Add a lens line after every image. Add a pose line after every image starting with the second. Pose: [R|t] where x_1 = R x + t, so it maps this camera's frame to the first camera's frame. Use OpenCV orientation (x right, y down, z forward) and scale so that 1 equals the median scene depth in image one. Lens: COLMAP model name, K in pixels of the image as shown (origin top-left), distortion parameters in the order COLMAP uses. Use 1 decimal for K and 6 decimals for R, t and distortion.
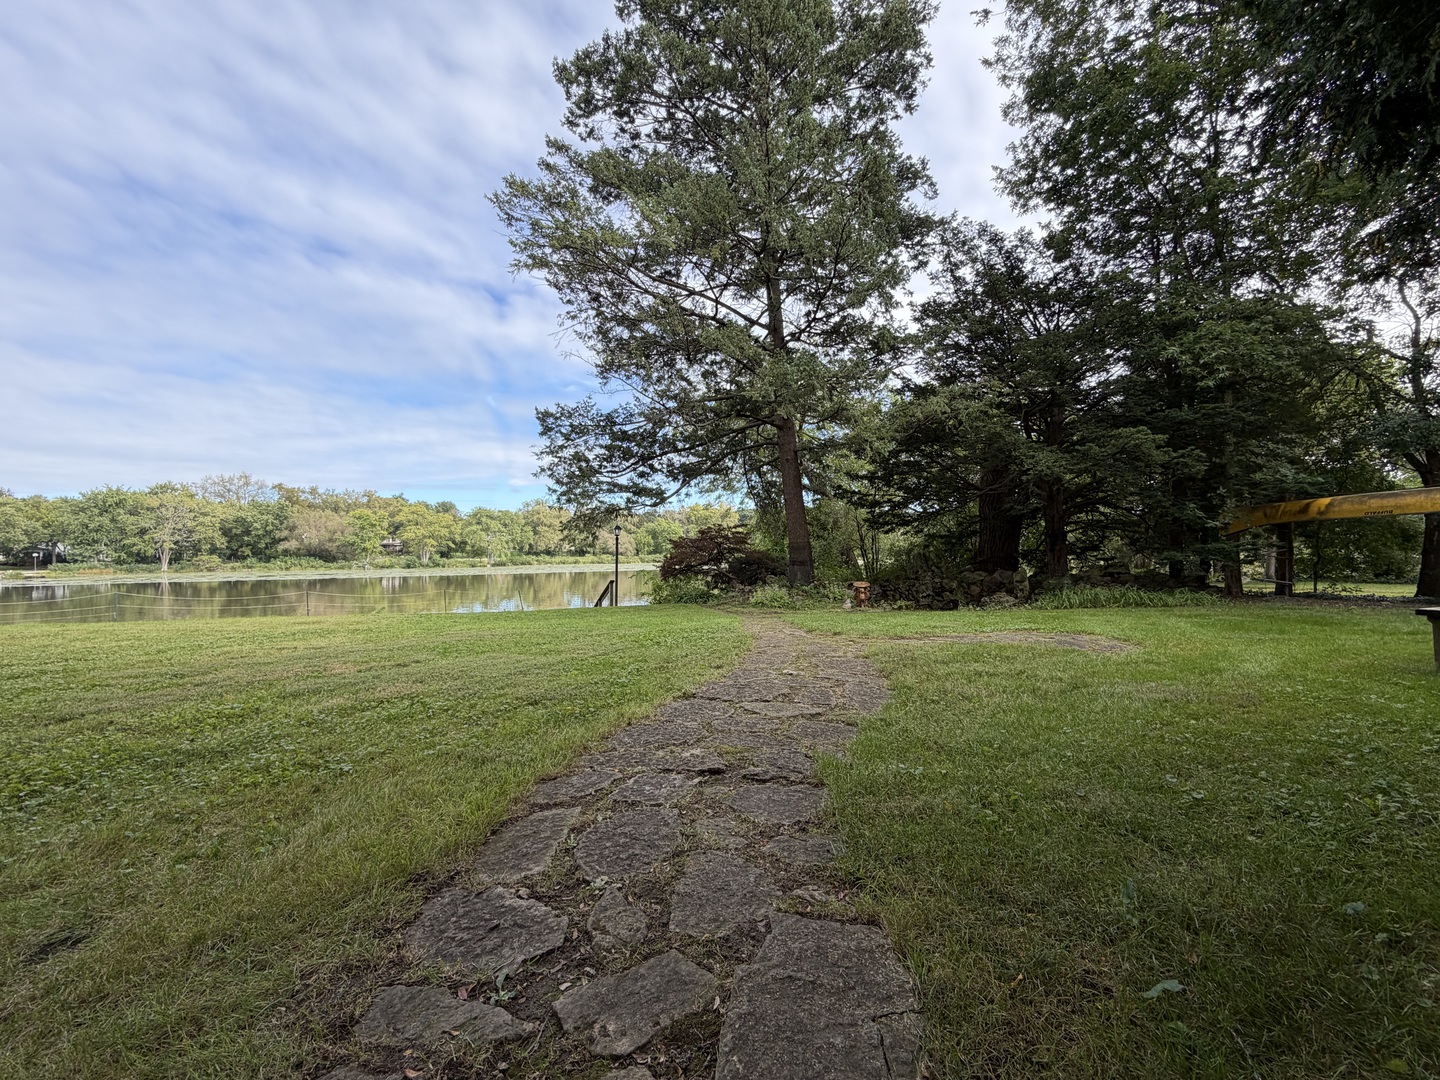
lens RADIAL K [[575.9, 0, 713.7], [0, 575.9, 532.1], [0, 0, 1]] dist [0.000444, -0.000003]
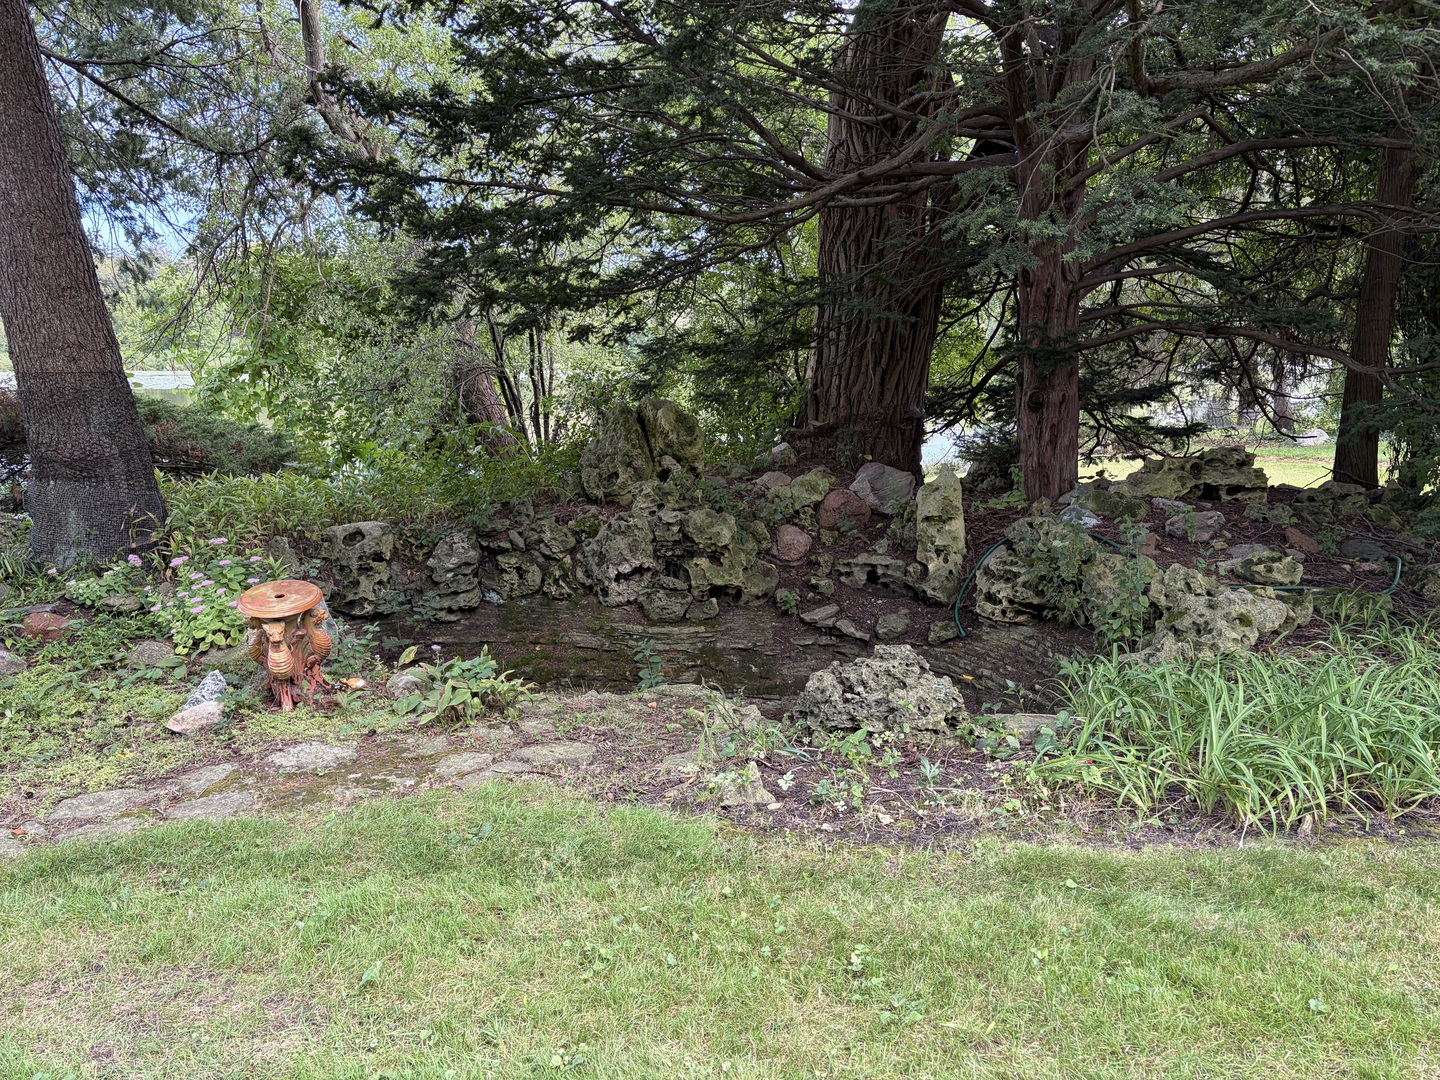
lens RADIAL K [[1104.3, 0, 716.4], [0, 1104.3, 543.0], [0, 0, 1]] dist [0.052196, -0.037738]
pose [[0.941446, -0.041882, 0.334551, 0.228366], [-0.026929, 0.979745, 0.198432, -0.009176], [-0.336086, -0.195822, 0.921249, 0.495541]]
